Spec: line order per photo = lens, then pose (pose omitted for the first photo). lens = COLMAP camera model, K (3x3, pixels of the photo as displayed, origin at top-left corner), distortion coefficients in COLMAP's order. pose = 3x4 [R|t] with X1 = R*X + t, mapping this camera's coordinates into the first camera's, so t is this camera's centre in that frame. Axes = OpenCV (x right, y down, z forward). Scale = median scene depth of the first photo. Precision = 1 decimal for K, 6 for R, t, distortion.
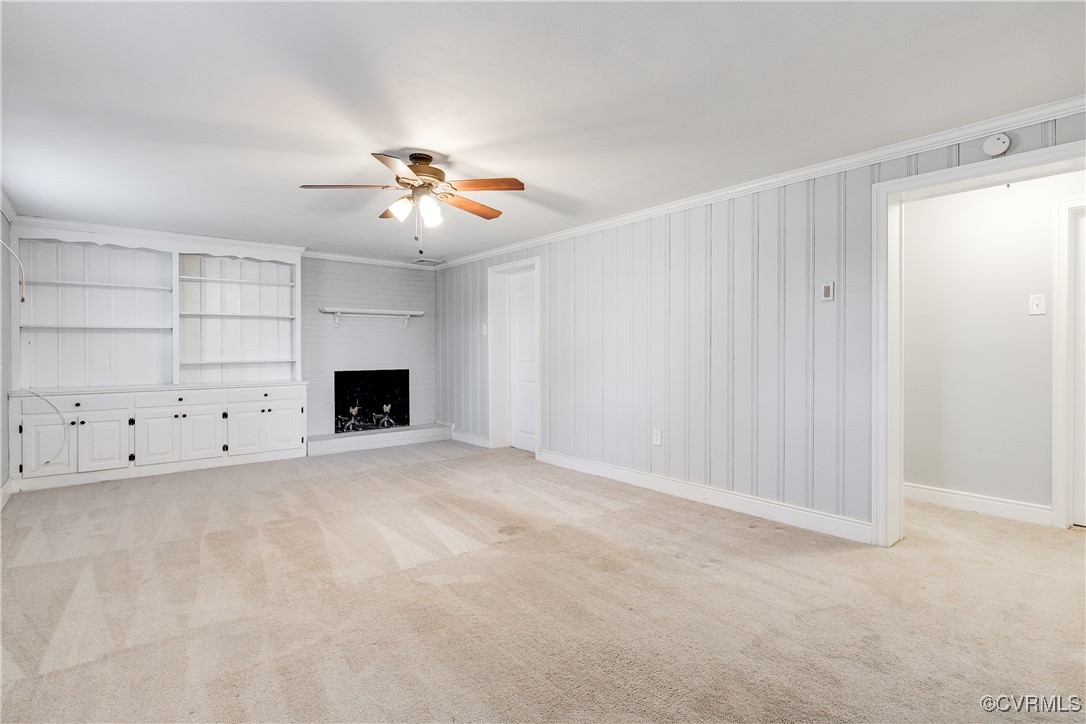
lens RADIAL K [[545.1, 0, 542.6], [0, 545.1, 353.8], [0, 0, 1]] dist [-0.005288, 0.001505]
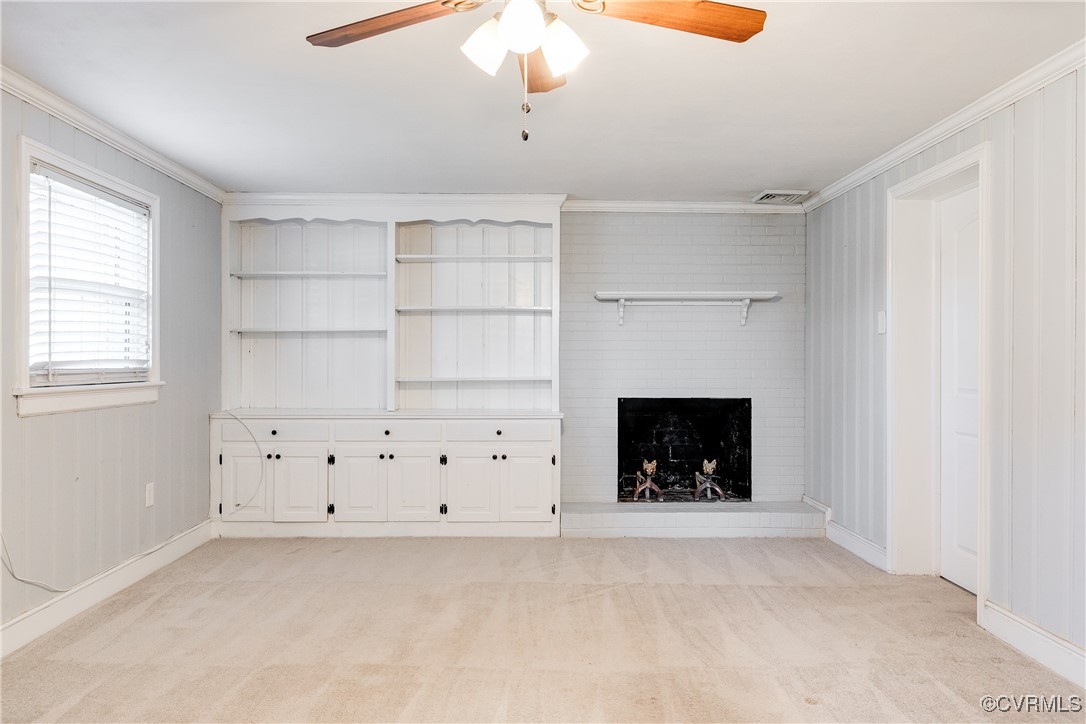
lens RADIAL K [[786.9, 0, 542.2], [0, 786.9, 361.6], [0, 0, 1]] dist [0.003239, -0.005088]
pose [[0.781477, 0.004889, -0.623914, 0.101519], [-0.009690, 0.999944, -0.004302, -0.003522], [0.623858, 0.009407, 0.781481, 0.307390]]
